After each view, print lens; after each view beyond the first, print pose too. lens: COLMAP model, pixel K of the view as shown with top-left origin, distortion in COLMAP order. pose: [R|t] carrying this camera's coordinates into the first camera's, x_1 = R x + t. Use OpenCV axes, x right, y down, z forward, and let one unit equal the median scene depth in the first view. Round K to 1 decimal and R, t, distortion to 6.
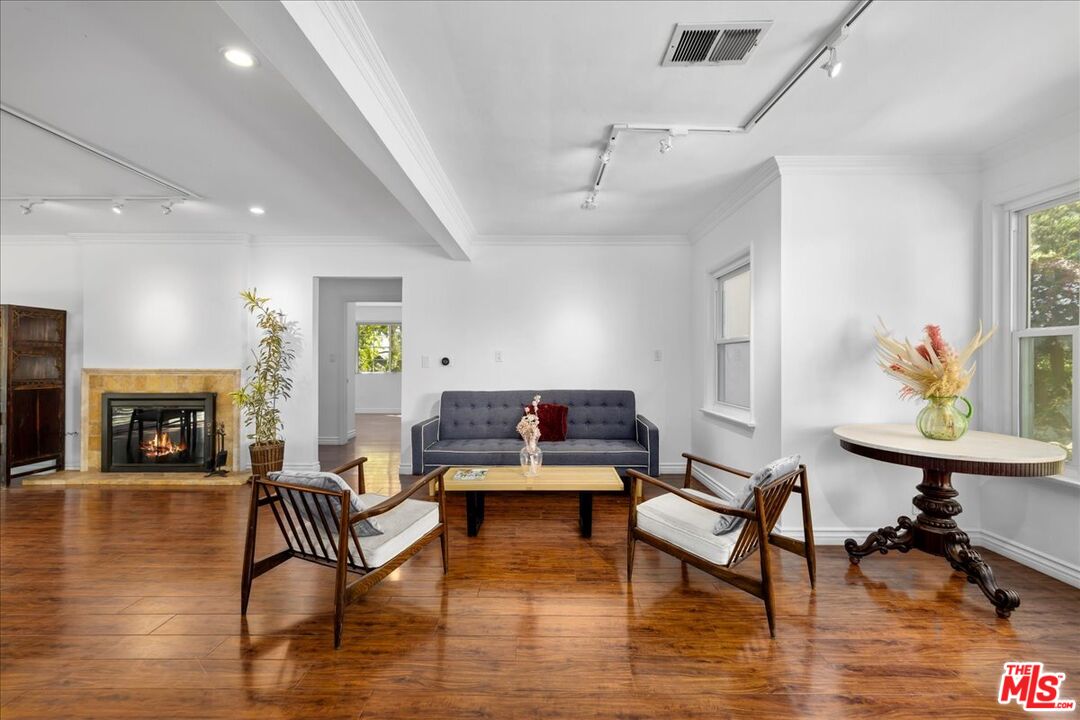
lens RADIAL K [[455.7, 0, 542.4], [0, 455.7, 357.6], [0, 0, 1]] dist [0.002015, 0.000540]
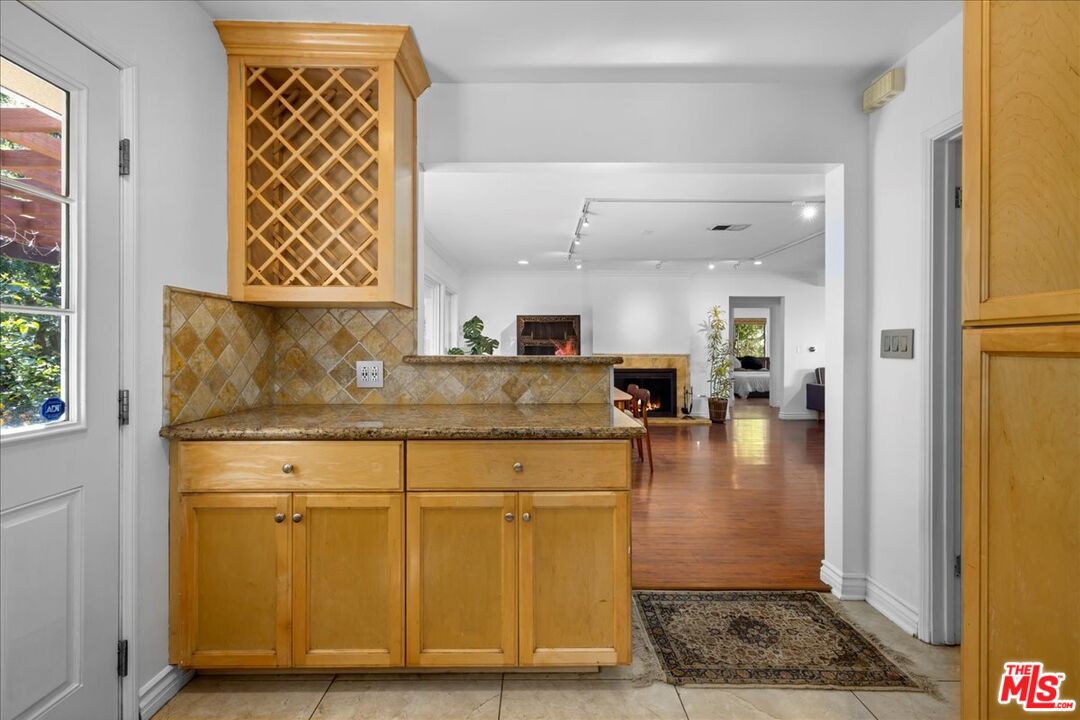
lens RADIAL K [[455.7, 0, 532.4], [0, 455.7, 348.4], [0, 0, 1]] dist [0.002015, 0.000540]
pose [[0.999990, 0.001294, 0.004359, -1.254299], [-0.001313, 0.999989, 0.004472, -0.000645], [-0.004353, -0.004477, 0.999981, -0.624965]]
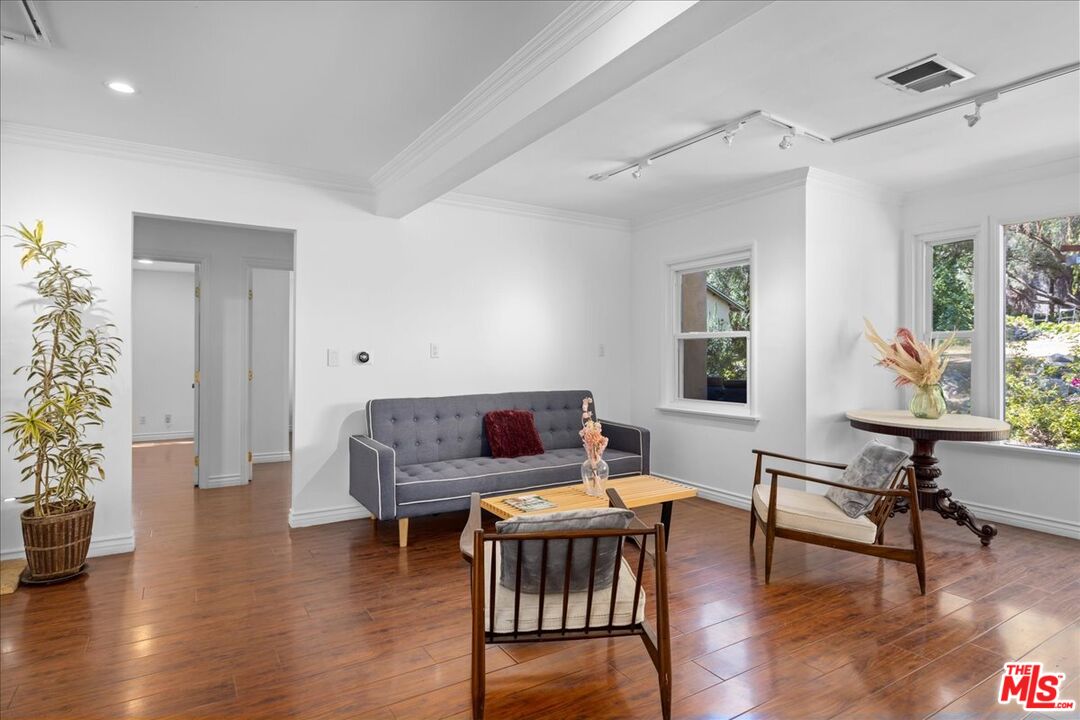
lens RADIAL K [[570.3, 0, 532.8], [0, 570.3, 352.0], [0, 0, 1]] dist [0.001413, 0.000426]
pose [[0.853286, 0.004486, 0.521423, -0.468034], [-0.003000, 0.999989, -0.003694, 0.002487], [-0.521434, 0.001588, 0.853290, 0.118651]]
